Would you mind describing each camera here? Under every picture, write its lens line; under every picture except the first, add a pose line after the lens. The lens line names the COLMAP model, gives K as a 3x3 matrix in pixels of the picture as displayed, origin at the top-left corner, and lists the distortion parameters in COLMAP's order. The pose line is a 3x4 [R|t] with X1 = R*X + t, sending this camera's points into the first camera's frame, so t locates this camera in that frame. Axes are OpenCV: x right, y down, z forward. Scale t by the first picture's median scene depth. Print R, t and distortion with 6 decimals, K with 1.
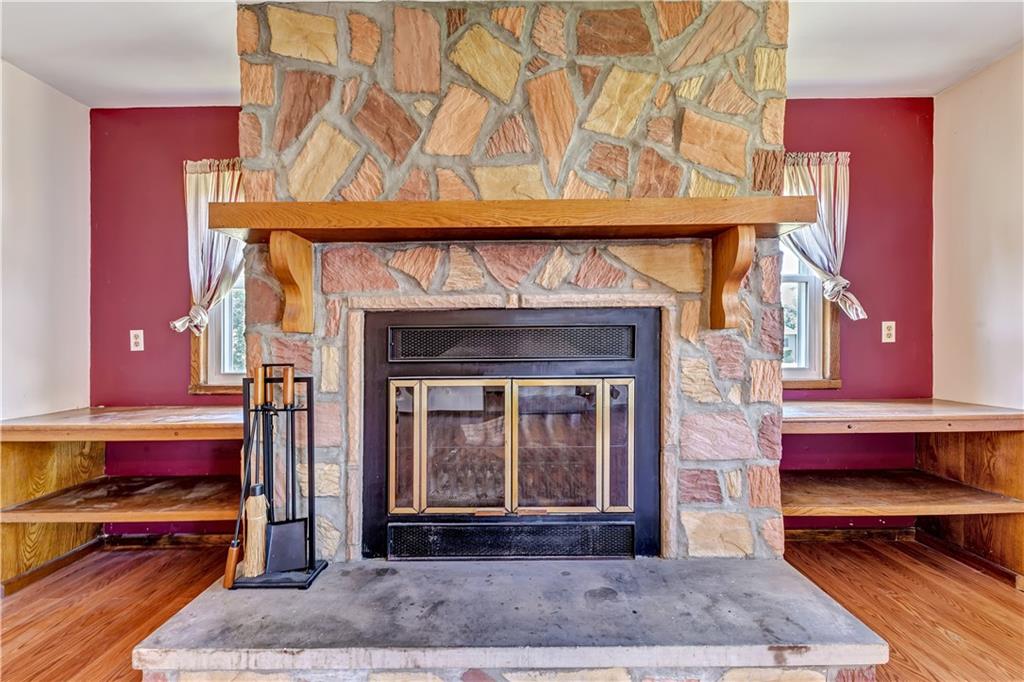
lens RADIAL K [[407.6, 0, 508.9], [0, 407.6, 343.4], [0, 0, 1]] dist [0.003611, 0.000020]
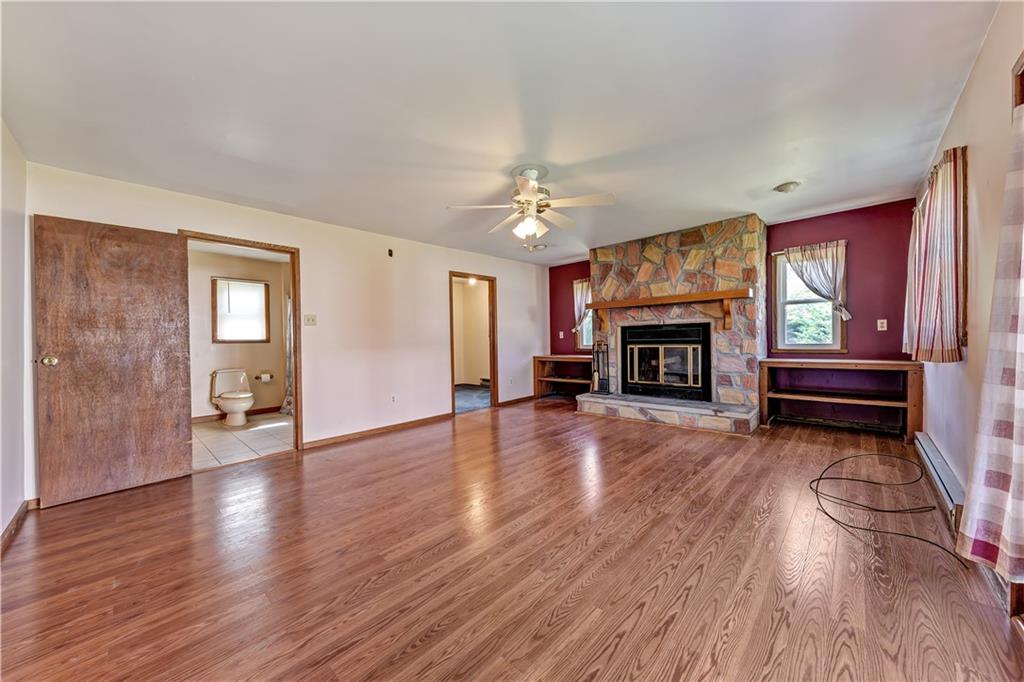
lens RADIAL K [[371.2, 0, 517.1], [0, 371.2, 345.2], [0, 0, 1]] dist [0.005120, -0.000604]
pose [[0.750663, 0.001592, -0.660683, 1.155992], [0.021681, 0.999399, 0.027042, -0.023828], [0.660329, -0.034624, 0.750178, -2.135060]]
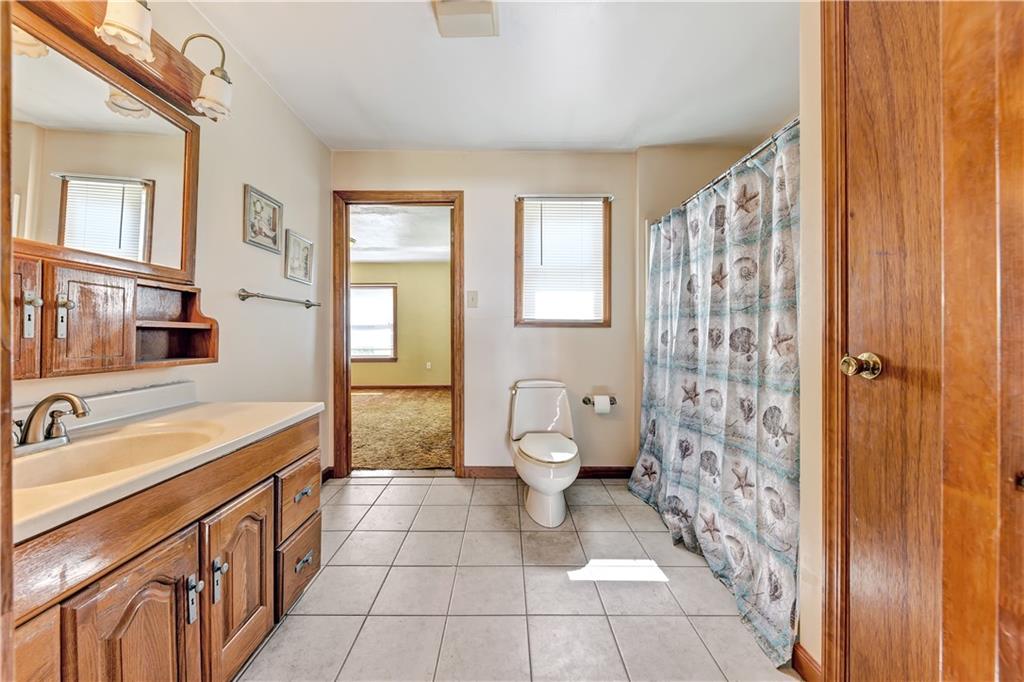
lens RADIAL K [[371.2, 0, 508.7], [0, 371.2, 332.2], [0, 0, 1]] dist [0.005120, -0.000604]
pose [[0.048075, 0.007213, -0.998818, -1.374385], [0.013156, 0.999883, 0.007854, -0.000533], [0.998757, -0.013518, 0.047975, -1.549707]]
